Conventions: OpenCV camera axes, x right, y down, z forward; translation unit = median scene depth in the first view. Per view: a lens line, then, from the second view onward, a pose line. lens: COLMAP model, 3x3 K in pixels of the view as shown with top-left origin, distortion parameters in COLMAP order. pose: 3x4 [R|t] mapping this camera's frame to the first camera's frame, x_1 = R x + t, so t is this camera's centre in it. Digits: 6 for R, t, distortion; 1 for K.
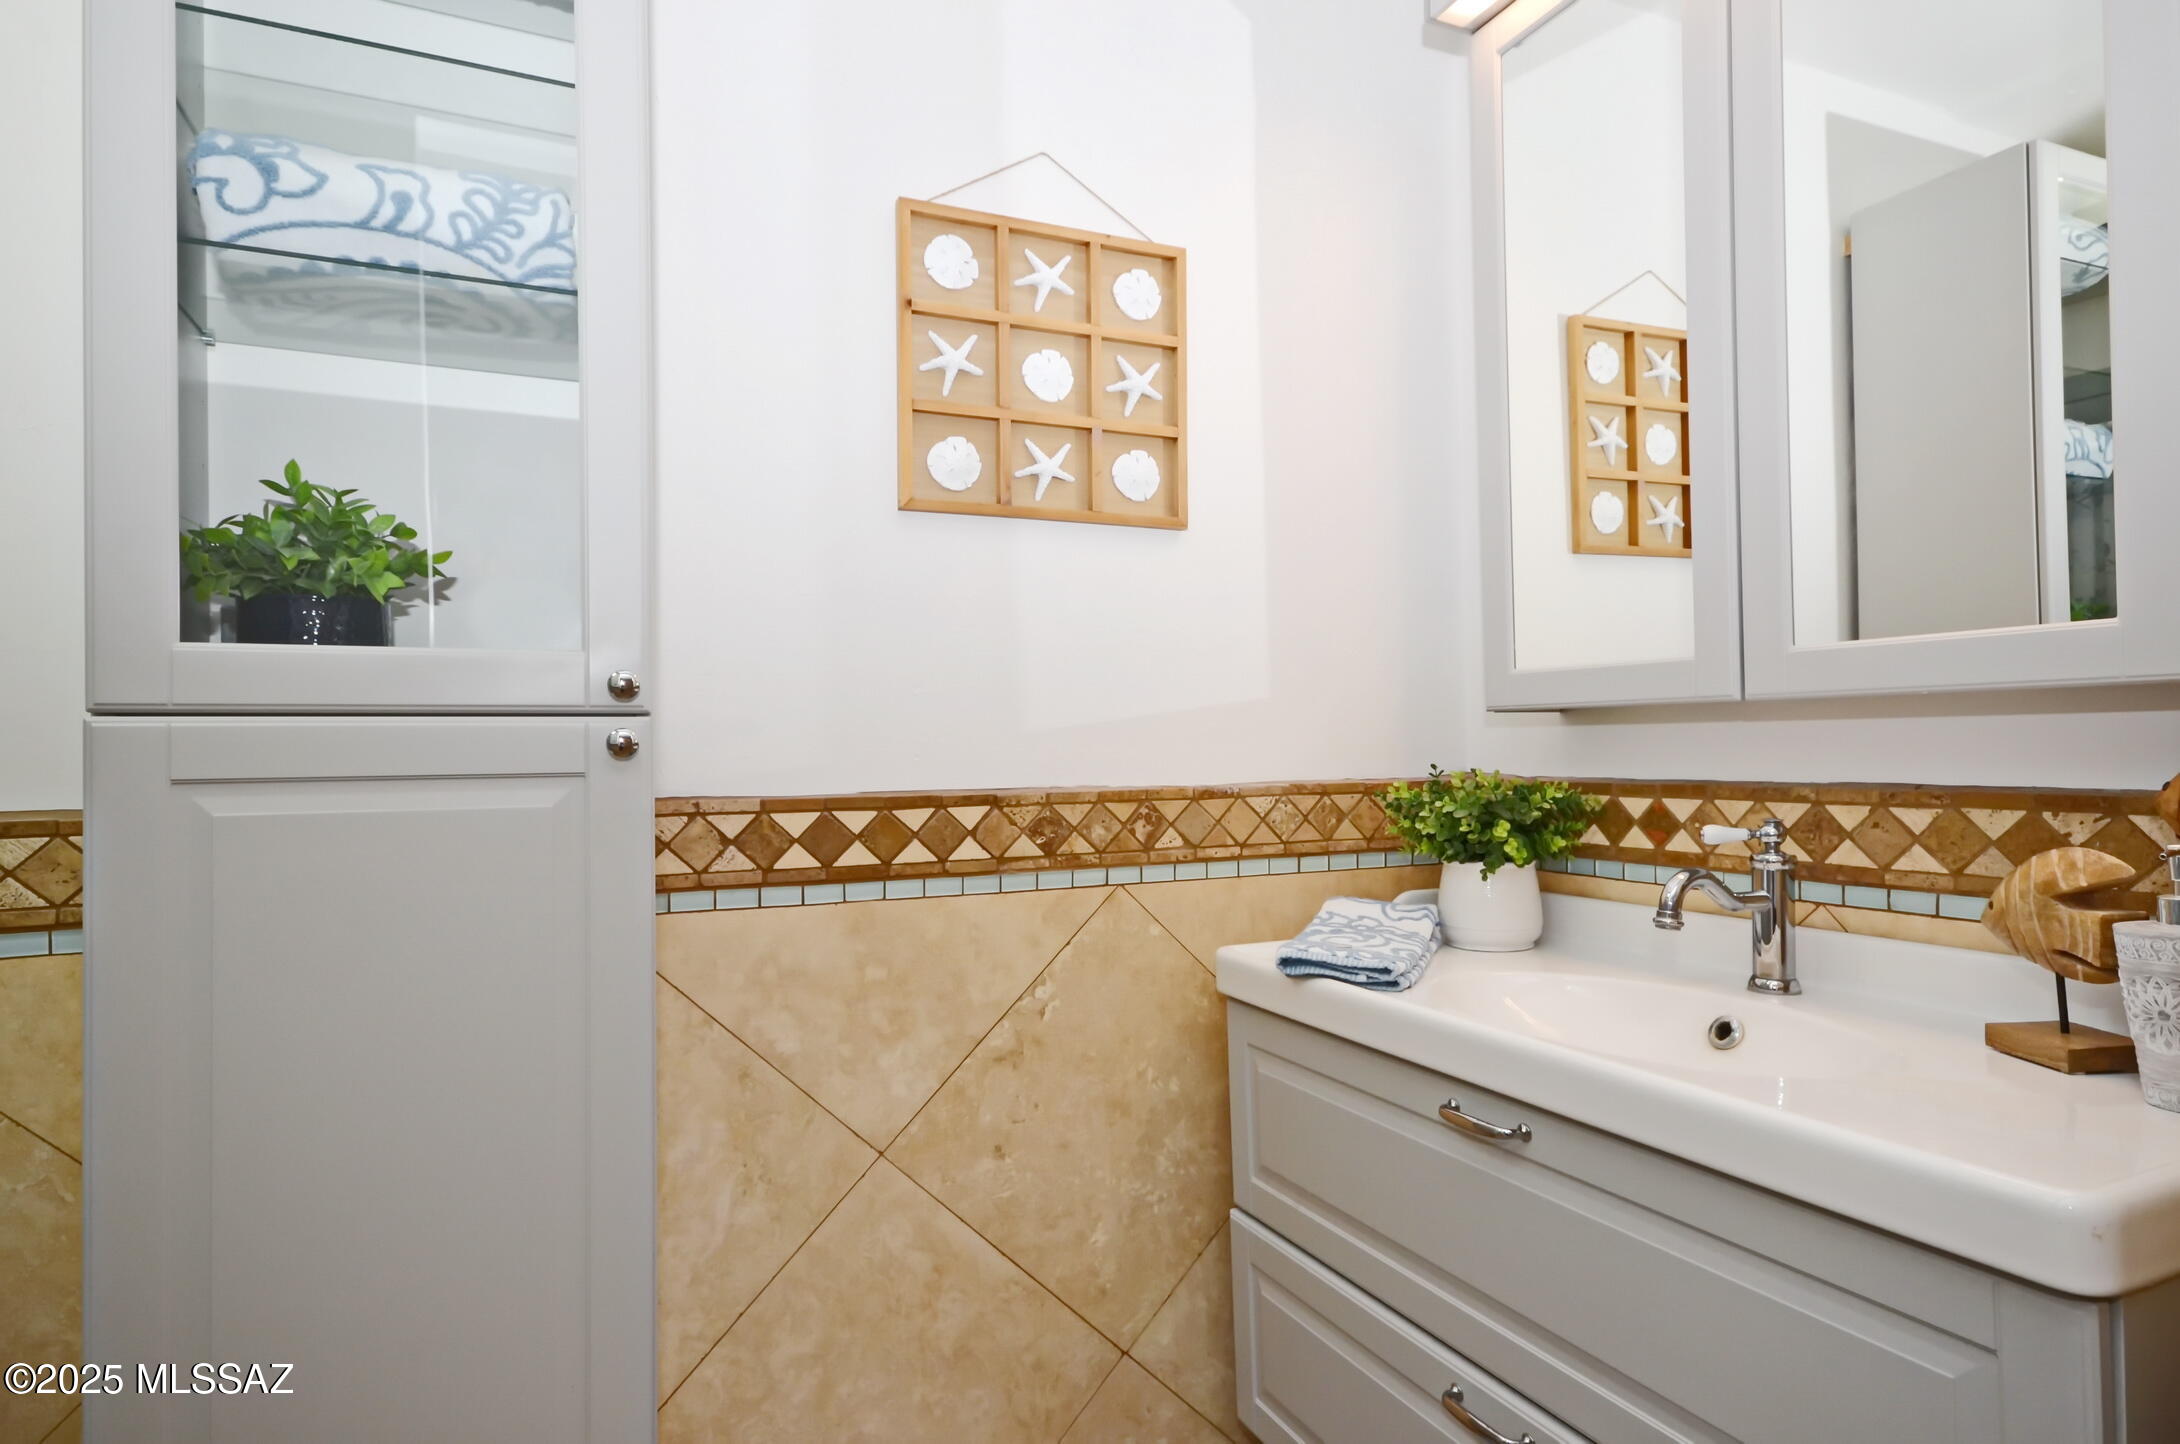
lens RADIAL K [[1219.9, 0, 1087.5], [0, 1219.9, 724.7], [0, 0, 1]] dist [0.008002, 0.001132]
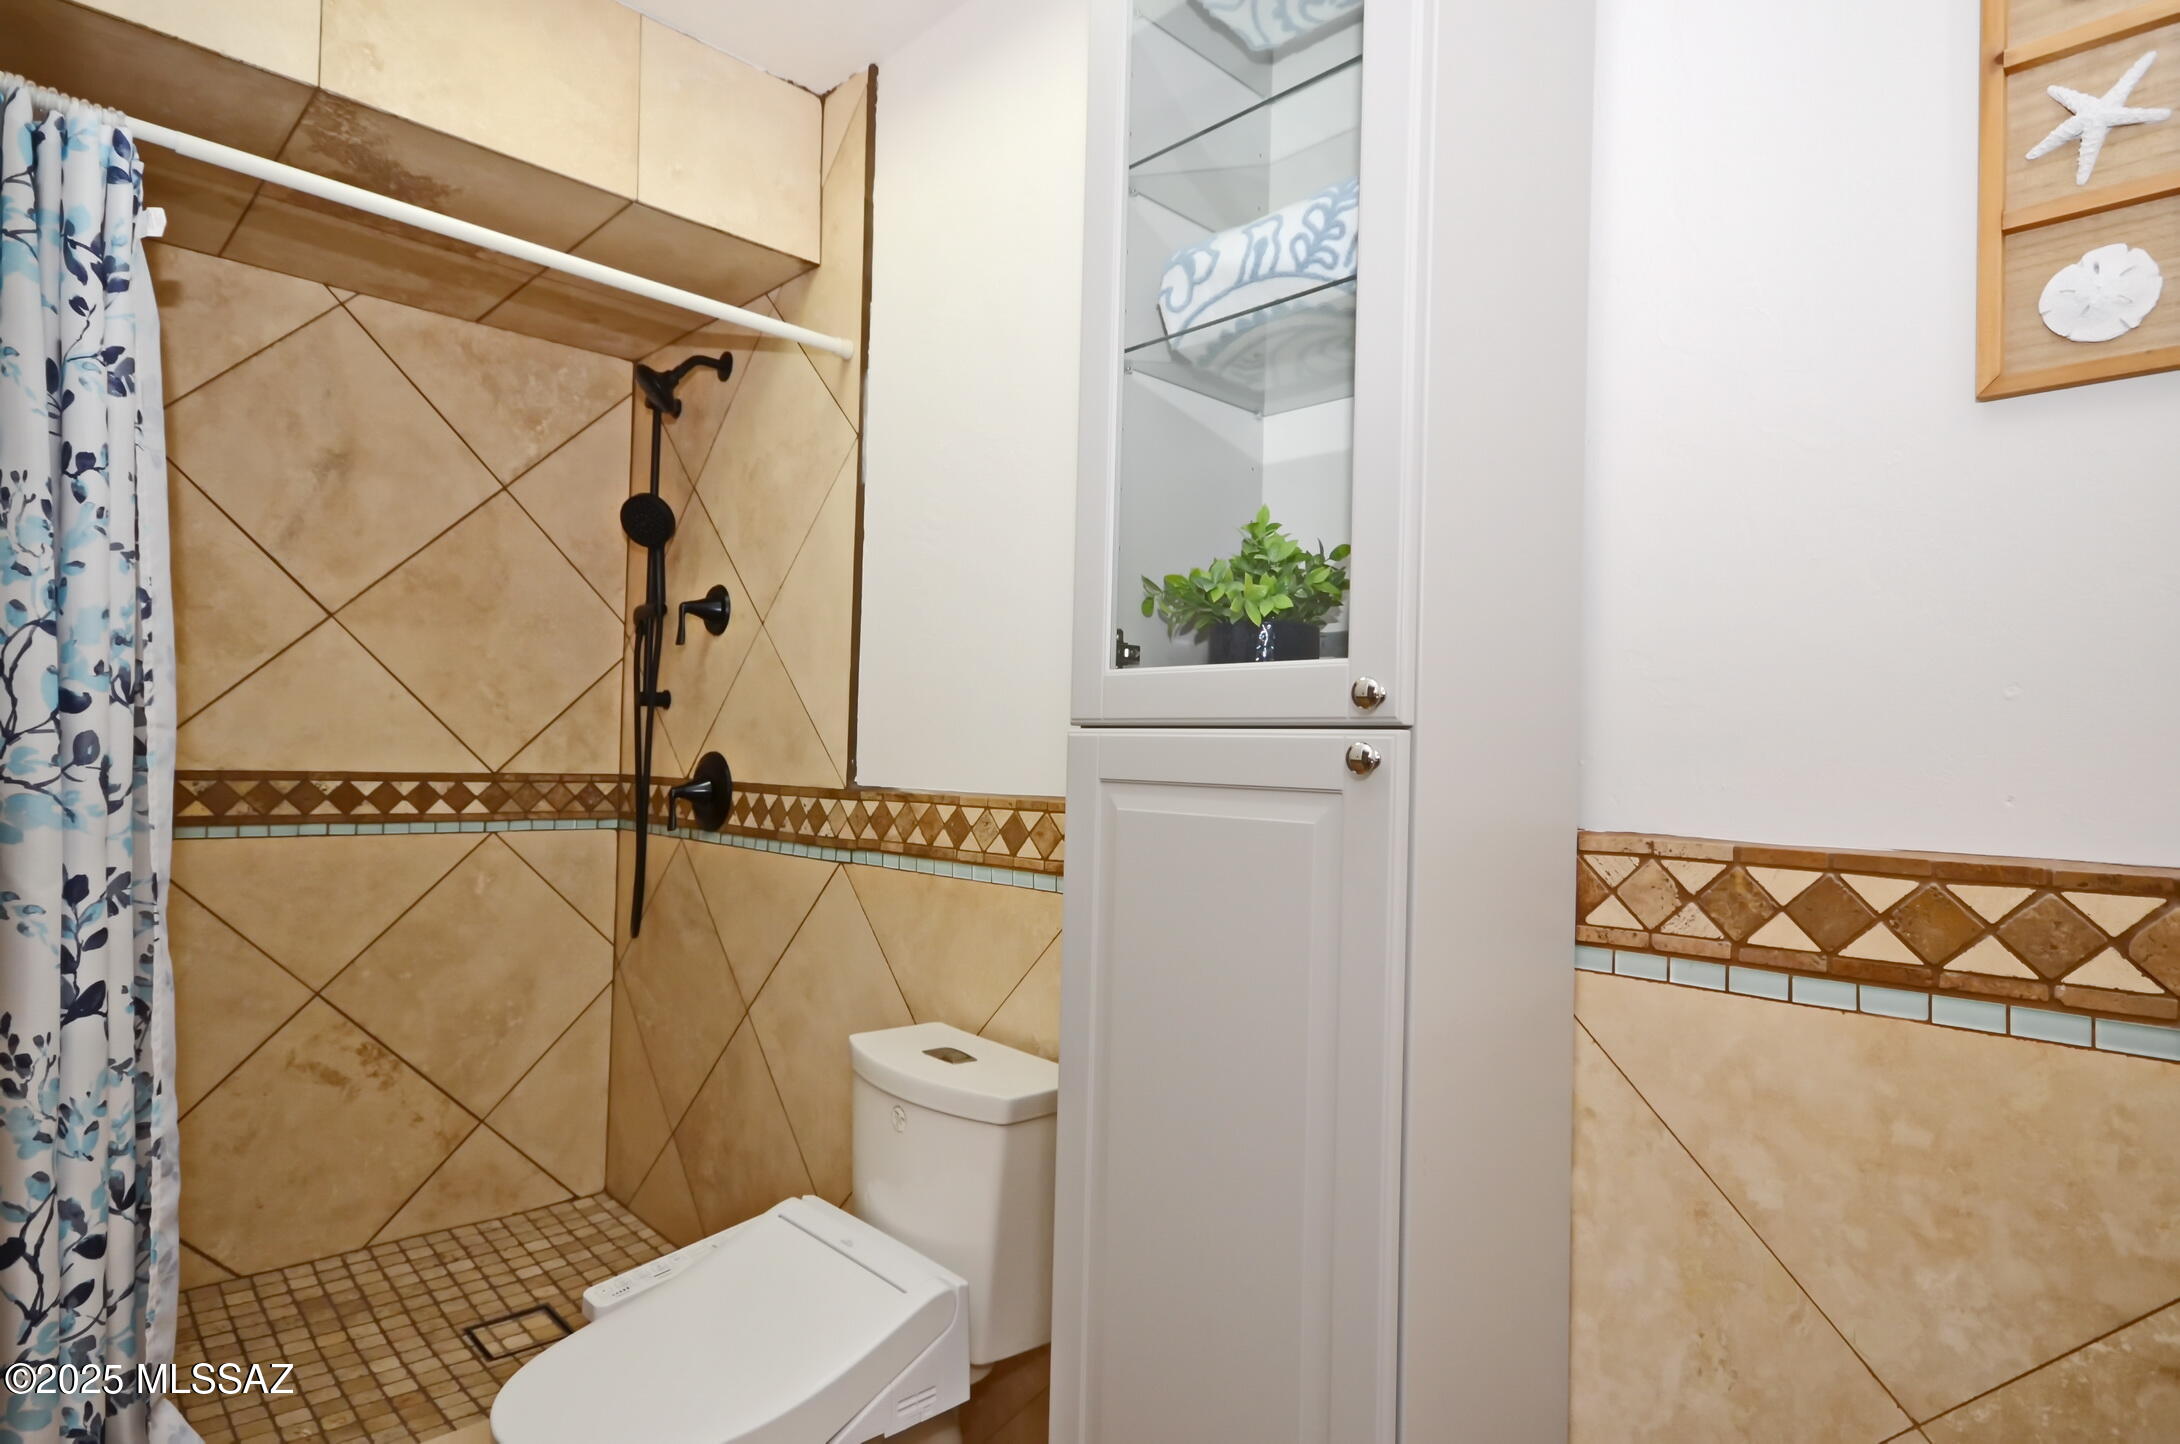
lens RADIAL K [[1219.9, 0, 1089.2], [0, 1219.9, 725.4], [0, 0, 1]] dist [0.008002, 0.001132]
pose [[0.325130, -0.004715, -0.945658, 0.302749], [-0.015297, 0.999831, -0.010244, 0.002534], [0.945546, 0.017796, 0.325003, 0.393302]]
